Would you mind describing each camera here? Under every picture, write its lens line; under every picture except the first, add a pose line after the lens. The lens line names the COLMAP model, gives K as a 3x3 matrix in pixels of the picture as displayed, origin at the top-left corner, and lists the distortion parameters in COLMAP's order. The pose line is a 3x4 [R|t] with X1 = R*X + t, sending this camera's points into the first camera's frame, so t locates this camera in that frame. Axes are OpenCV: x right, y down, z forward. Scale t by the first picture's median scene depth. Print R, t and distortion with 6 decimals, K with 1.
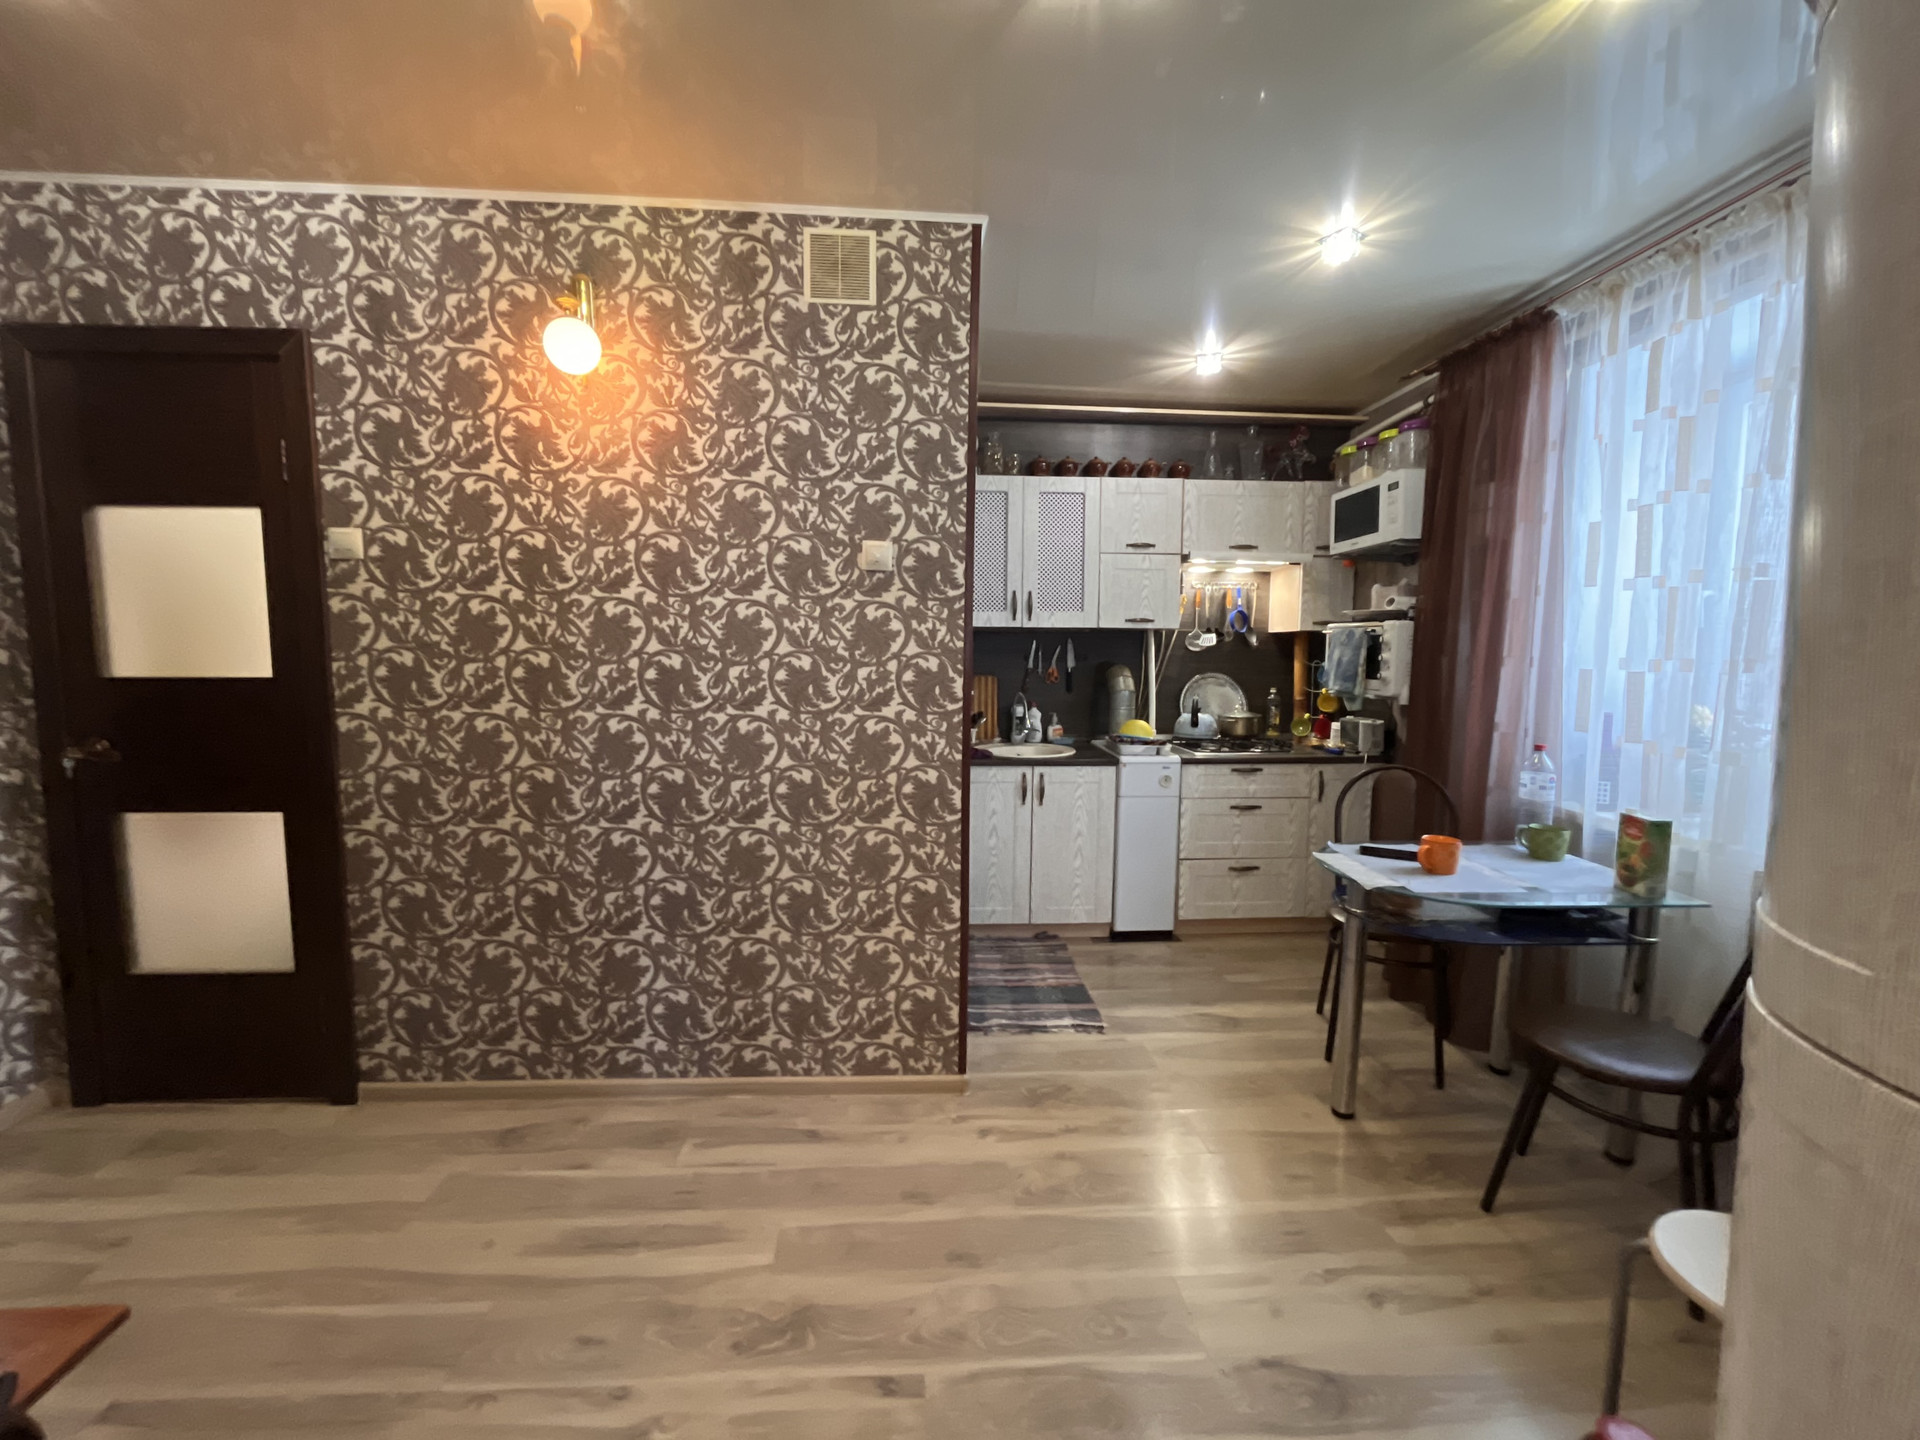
lens RADIAL K [[773.5, 0, 949.5], [0, 773.5, 714.4], [0, 0, 1]] dist [-0.002975, -0.001289]
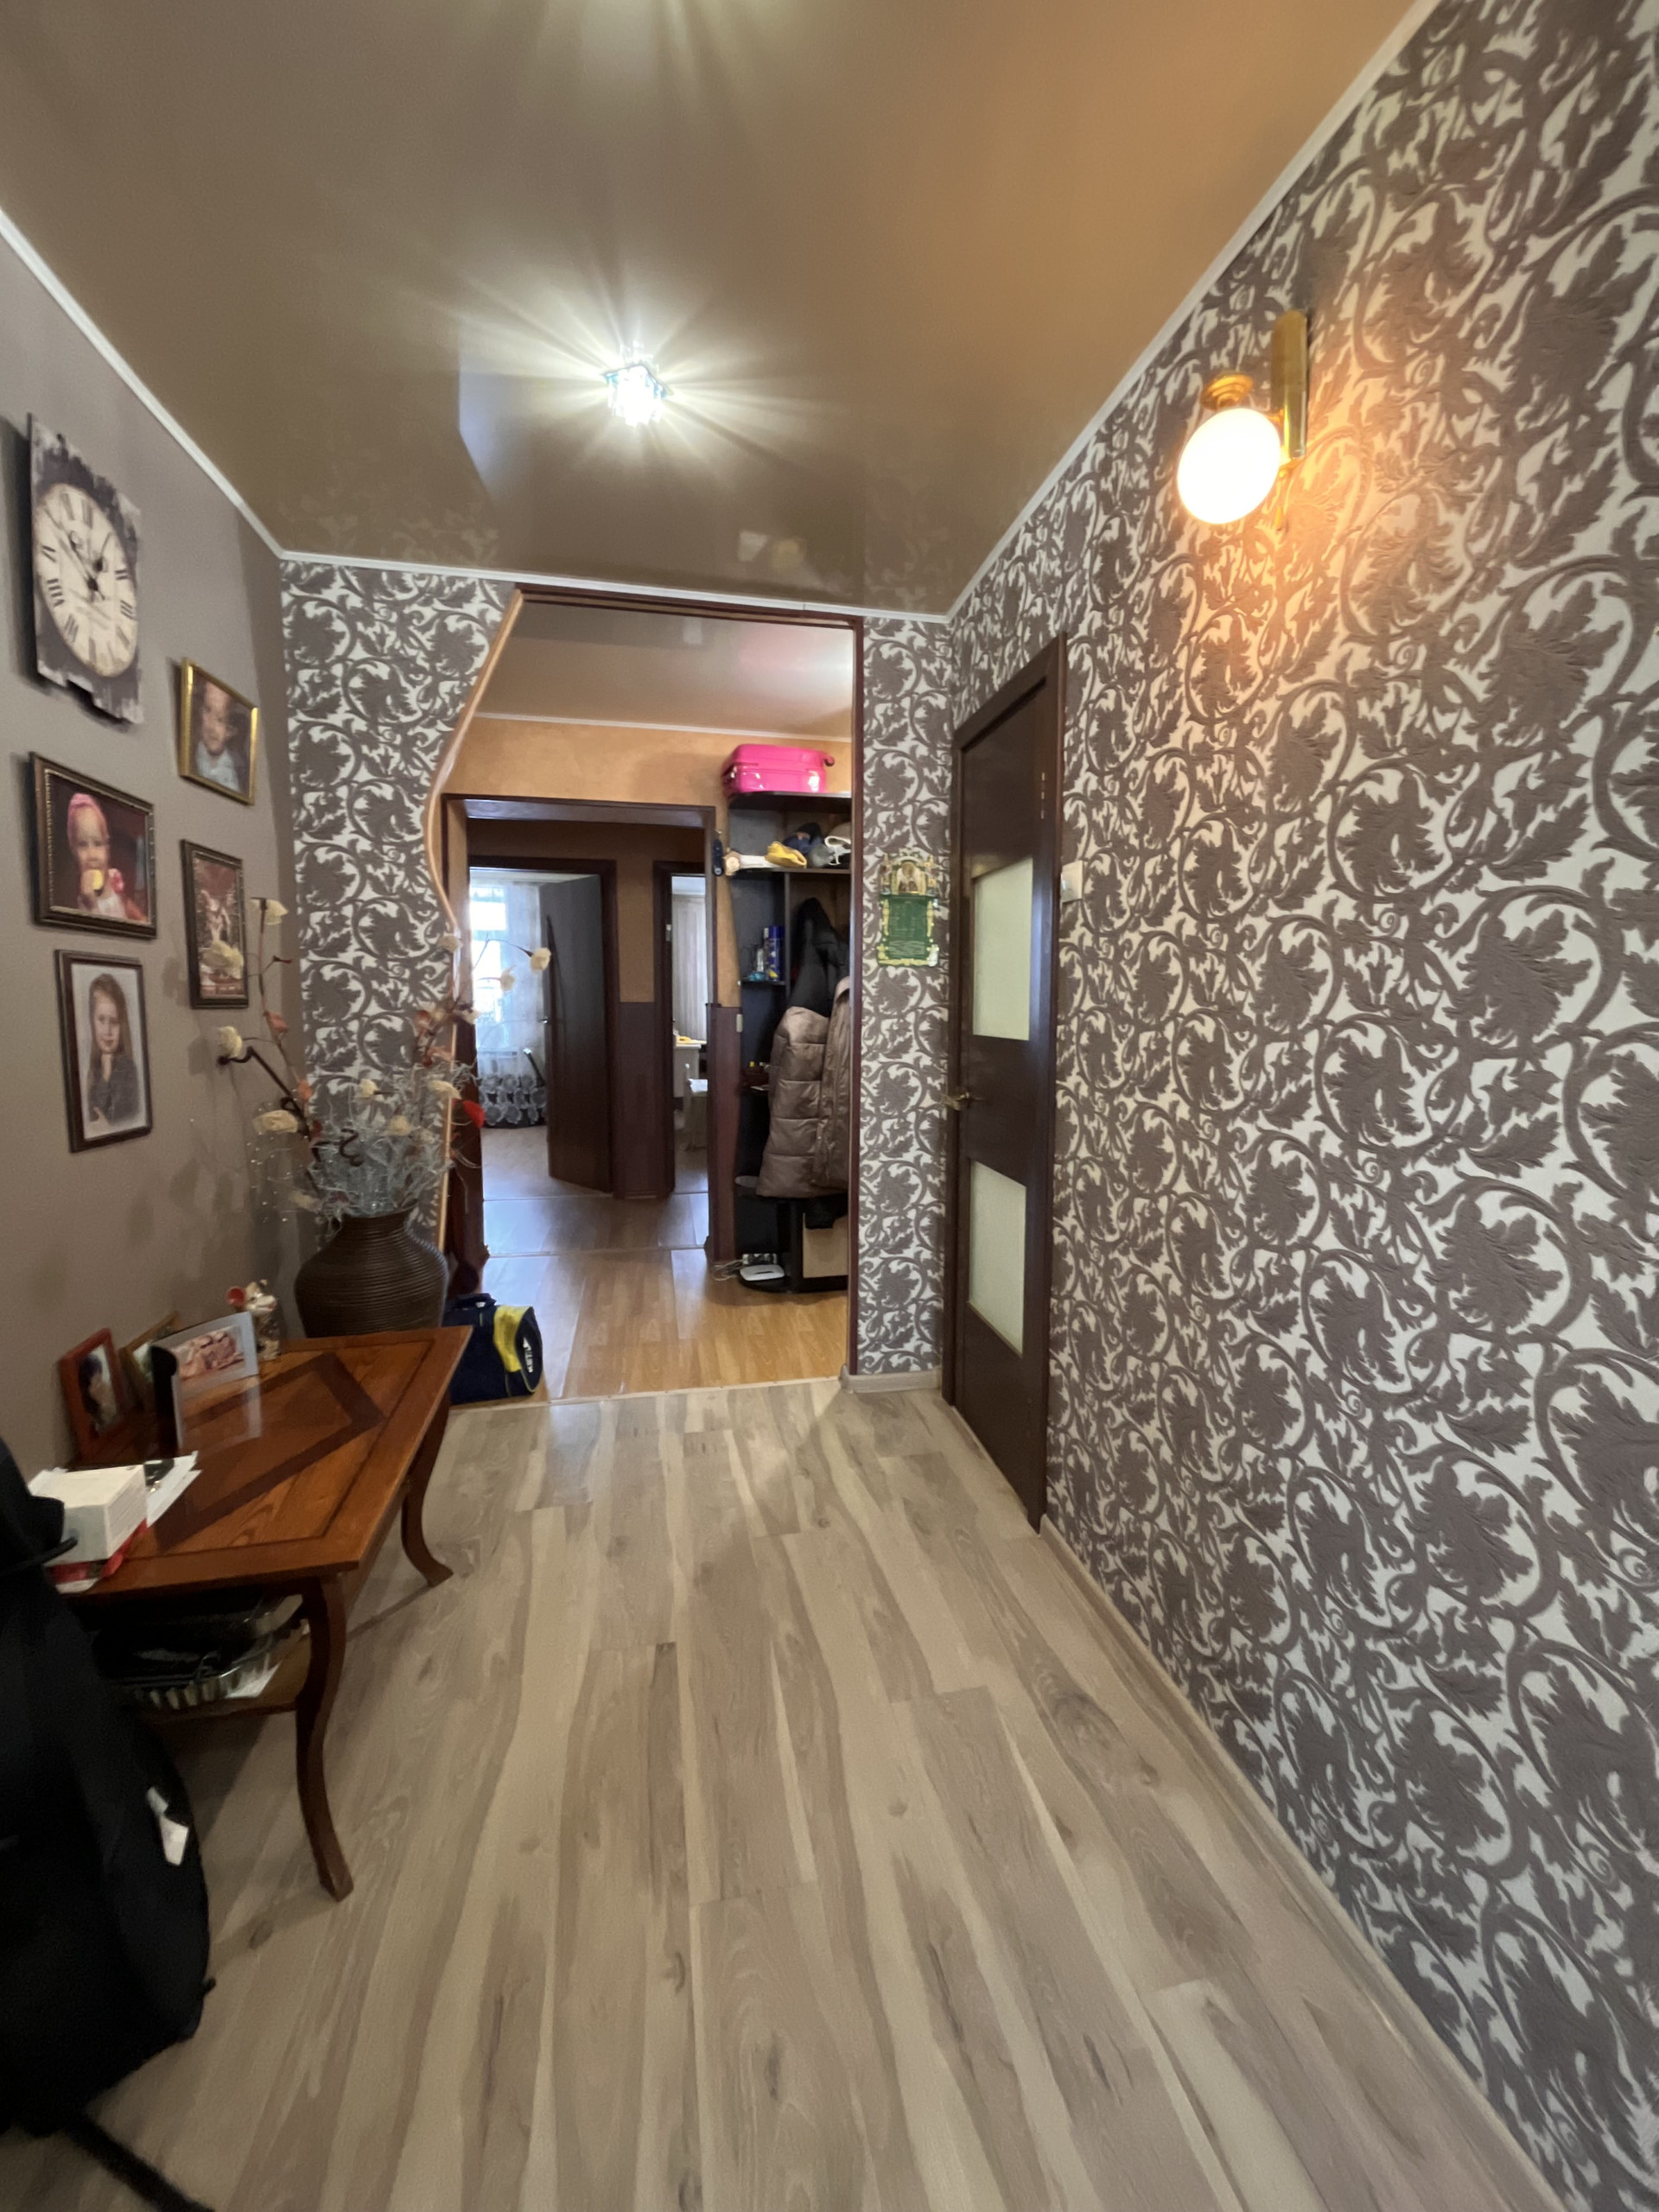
lens RADIAL K [[891.1, 0, 832.4], [0, 891.1, 1096.9], [0, 0, 1]] dist [-0.002975, -0.001289]
pose [[0.140654, 0.102652, -0.984723, 0.102951], [-0.083426, 0.992302, 0.091526, -0.043534], [0.986538, 0.069278, 0.148135, 0.456382]]
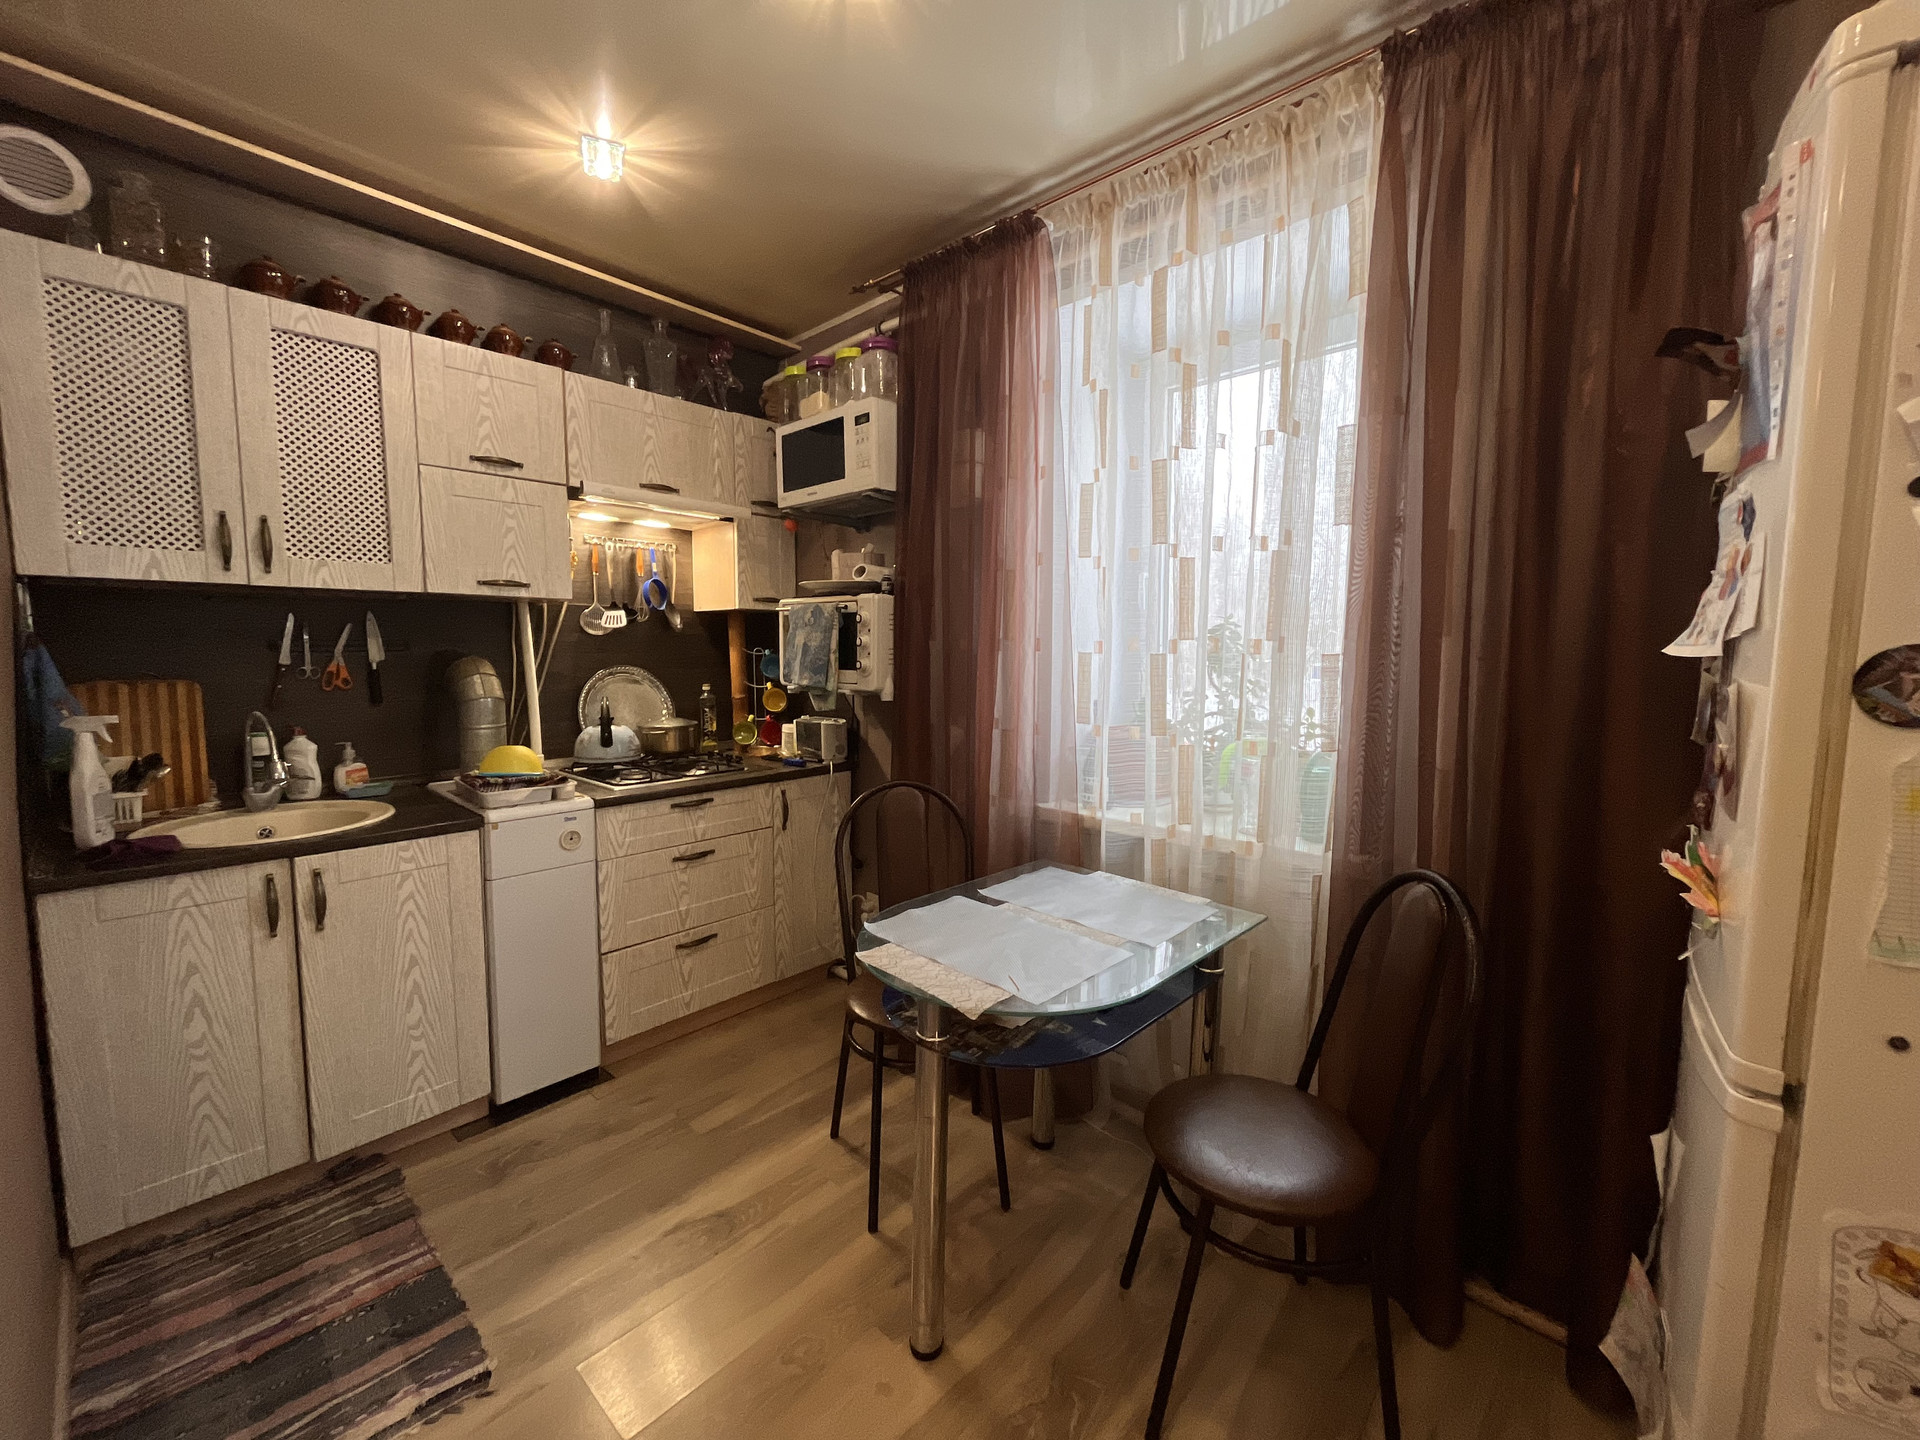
lens RADIAL K [[773.5, 0, 955.7], [0, 773.5, 715.2], [0, 0, 1]] dist [-0.002975, -0.001289]
pose [[0.716182, -0.064199, 0.694954, 0.092067], [0.056780, 0.997819, 0.033664, -0.022403], [-0.695600, 0.015350, 0.718266, 0.412013]]
